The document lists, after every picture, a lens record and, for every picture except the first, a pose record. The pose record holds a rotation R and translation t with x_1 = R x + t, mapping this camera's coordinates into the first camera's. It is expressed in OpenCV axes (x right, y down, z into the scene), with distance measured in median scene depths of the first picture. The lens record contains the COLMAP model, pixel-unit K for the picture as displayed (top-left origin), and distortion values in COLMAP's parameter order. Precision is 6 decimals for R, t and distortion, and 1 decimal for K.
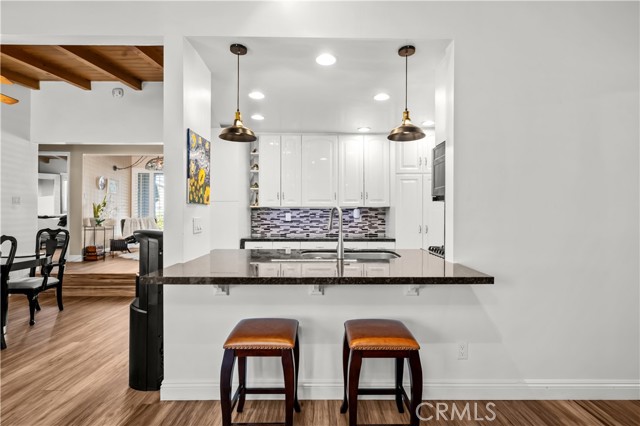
lens RADIAL K [[304.3, 0, 320.0], [0, 304.3, 213.0], [0, 0, 1]] dist [0.000823, 0.000185]
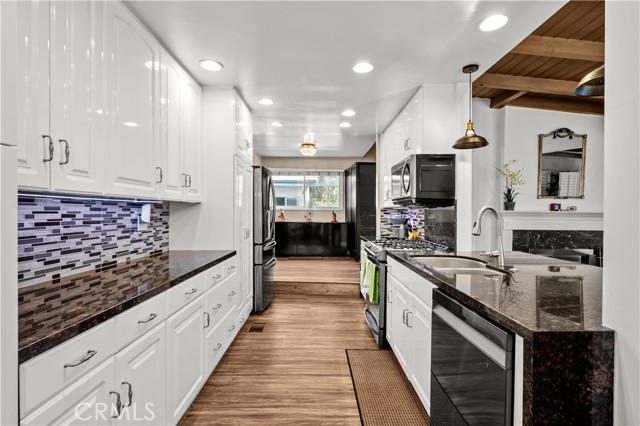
lens RADIAL K [[305.7, 0, 321.5], [0, 305.7, 214.2], [0, 0, 1]] dist [-0.001421, 0.000162]
pose [[-0.007818, -0.006999, 0.999945, -0.381341], [-0.004705, 0.999965, 0.006962, -0.001881], [-0.999958, -0.004650, -0.007851, 0.708515]]
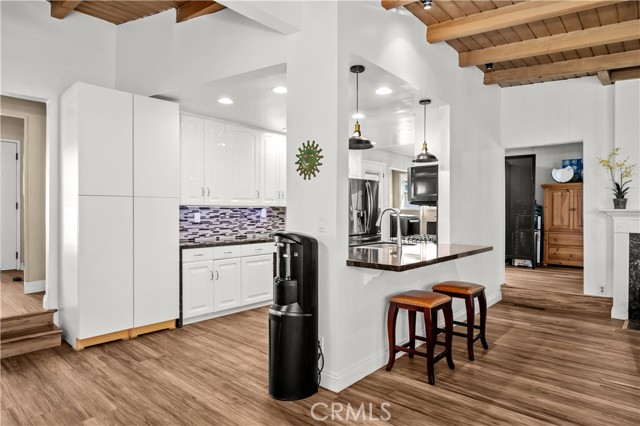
lens RADIAL K [[379.8, 0, 320.0], [0, 379.8, 213.0], [0, 0, 1]] dist [-0.002236, 0.000067]
pose [[0.668974, -0.003236, 0.743279, -0.642251], [-0.000203, 0.999990, 0.004537, -0.003837], [-0.743286, -0.003186, 0.668967, 0.071329]]
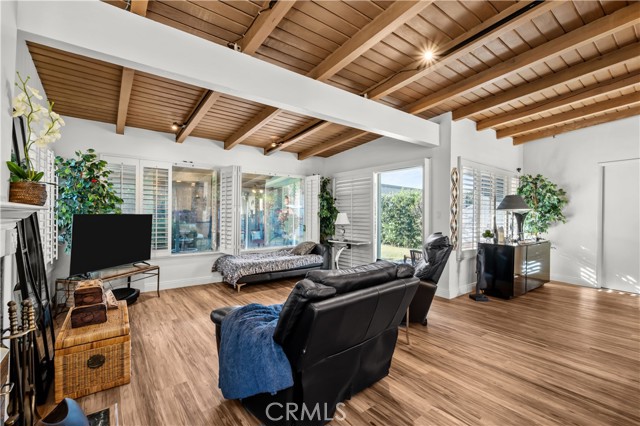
lens RADIAL K [[284.2, 0, 320.0], [0, 284.2, 213.0], [0, 0, 1]] dist [-0.000937, -0.000158]
pose [[-0.796475, -0.018090, -0.604401, 0.442795], [-0.014668, 0.999836, -0.010595, 0.003022], [0.604494, 0.000427, -0.796610, 0.302258]]
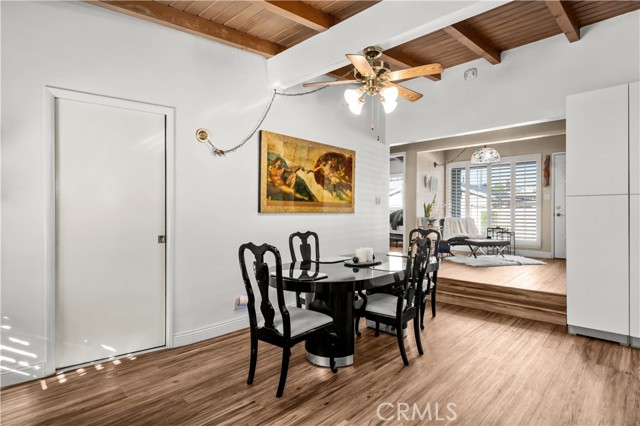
lens RADIAL K [[334.2, 0, 322.6], [0, 334.2, 214.1], [0, 0, 1]] dist [0.001006, -0.000194]
pose [[0.718724, -0.000394, -0.695296, -0.303565], [0.005140, 0.999976, 0.004747, -0.001825], [0.695277, -0.006985, 0.718708, 0.014964]]
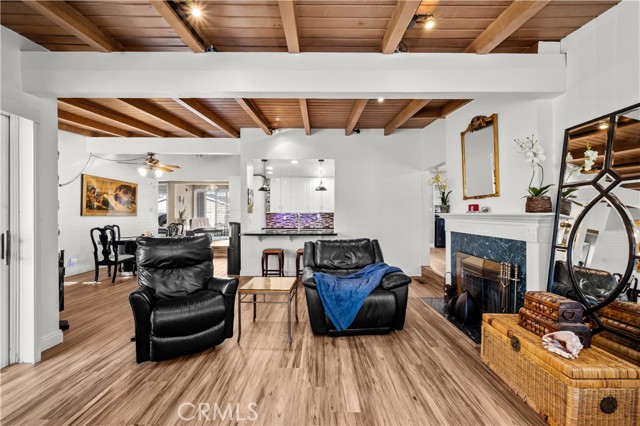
lens RADIAL K [[252.3, 0, 319.3], [0, 252.3, 215.7], [0, 0, 1]] dist [-0.000326, -0.000010]
pose [[0.999990, -0.001740, 0.004139, 0.116309], [0.001732, 0.999997, 0.001845, -0.002831], [-0.004142, -0.001837, 0.999990, -0.663052]]
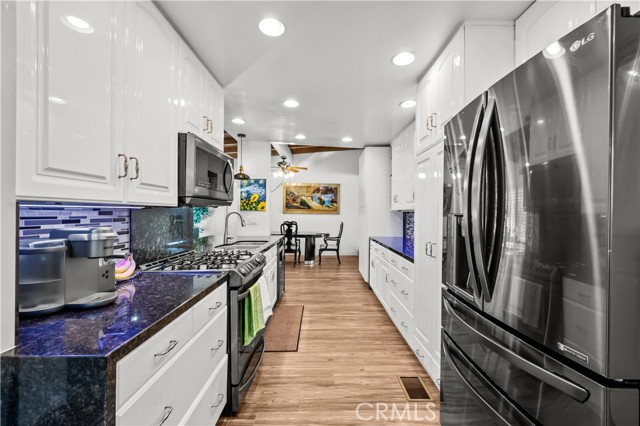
lens RADIAL K [[264.9, 0, 320.0], [0, 264.9, 213.0], [0, 0, 1]] dist [0.000490, 0.000051]
pose [[-0.003945, 0.000485, -0.999992, 0.695471], [-0.007168, 0.999974, 0.000513, -0.008449], [0.999967, 0.007170, -0.003942, 0.701613]]
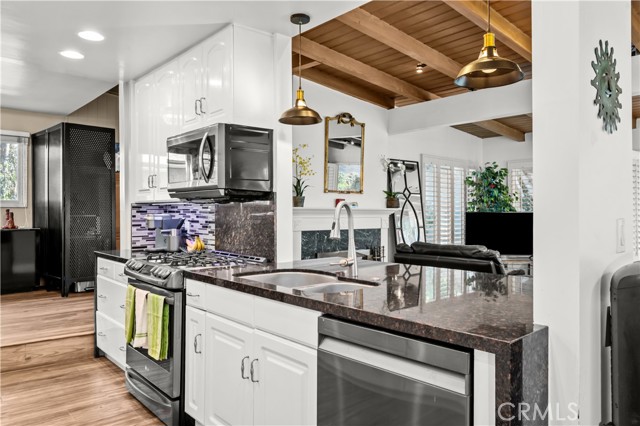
lens RADIAL K [[452.1, 0, 321.2], [0, 452.1, 209.1], [0, 0, 1]] dist [-0.002515, 0.001092]
pose [[-0.664985, 0.001750, 0.746855, -0.313290], [0.000710, 0.999998, -0.001711, -0.002257], [-0.746856, -0.000608, -0.664985, 0.815029]]
